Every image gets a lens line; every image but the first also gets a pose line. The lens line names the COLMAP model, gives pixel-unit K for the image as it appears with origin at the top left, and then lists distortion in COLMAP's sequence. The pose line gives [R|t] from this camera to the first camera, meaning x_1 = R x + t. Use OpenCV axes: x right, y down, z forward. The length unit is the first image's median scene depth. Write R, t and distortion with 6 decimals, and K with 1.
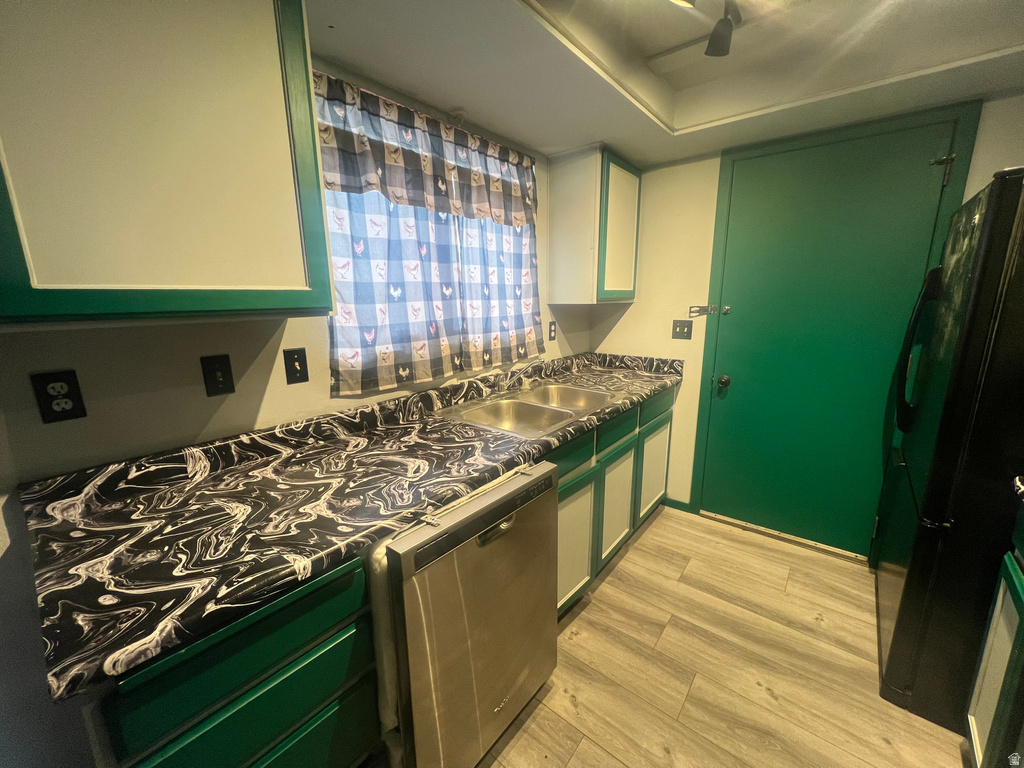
lens RADIAL K [[408.3, 0, 510.6], [0, 408.3, 383.2], [0, 0, 1]] dist [-0.001331, 0.000918]
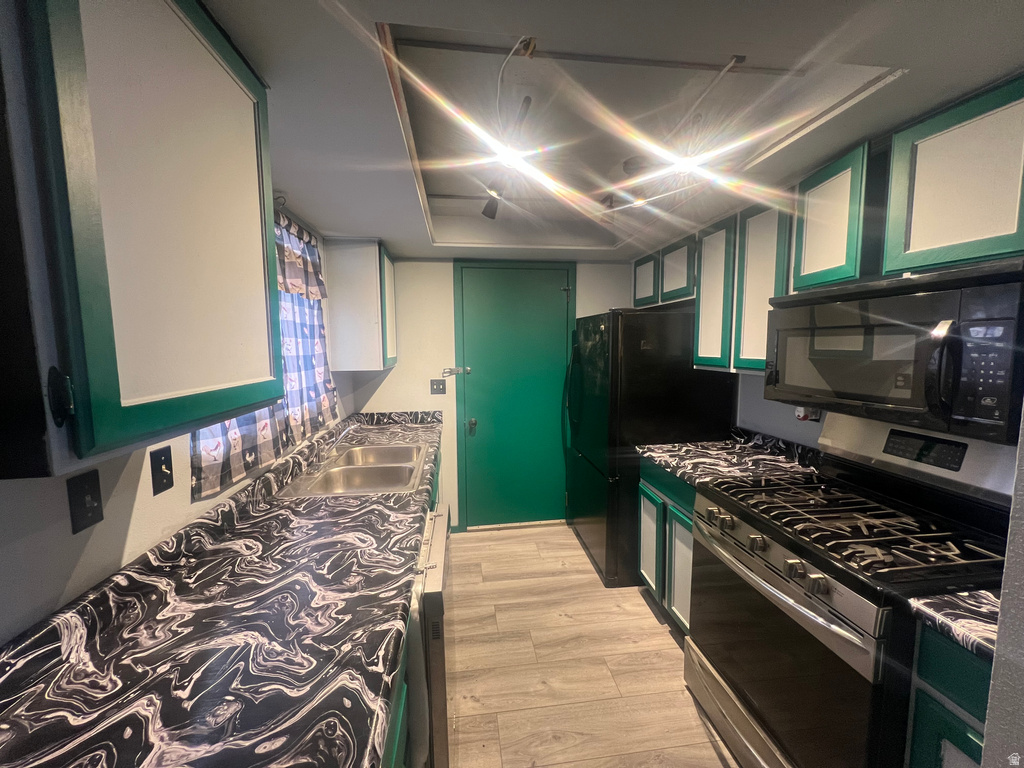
lens RADIAL K [[408.3, 0, 509.7], [0, 408.3, 383.5], [0, 0, 1]] dist [-0.001331, 0.000918]
pose [[0.688733, -0.061945, 0.722364, -0.520966], [0.152508, 0.986429, -0.060819, -0.047541], [-0.708793, 0.152054, 0.688834, -0.042061]]
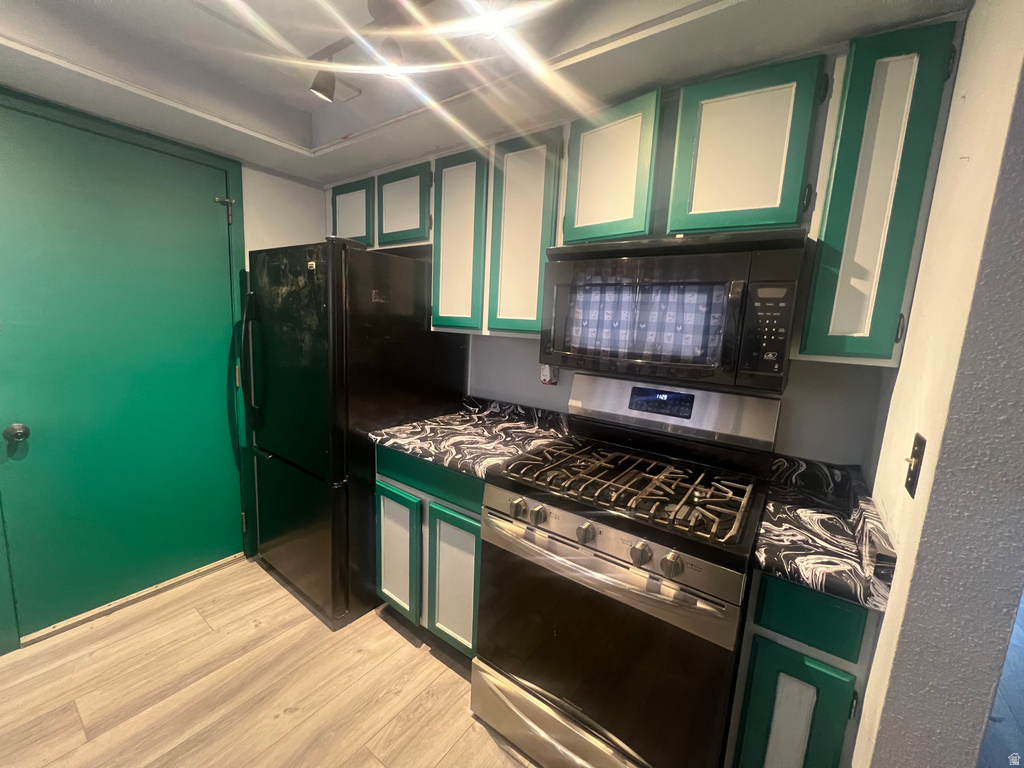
lens RADIAL K [[408.3, 0, 510.2], [0, 408.3, 385.3], [0, 0, 1]] dist [-0.001331, 0.000918]
pose [[-0.060306, -0.139496, 0.988385, -0.244809], [0.160925, 0.975875, 0.147549, -0.071573], [-0.985123, 0.167954, -0.036403, 0.332163]]
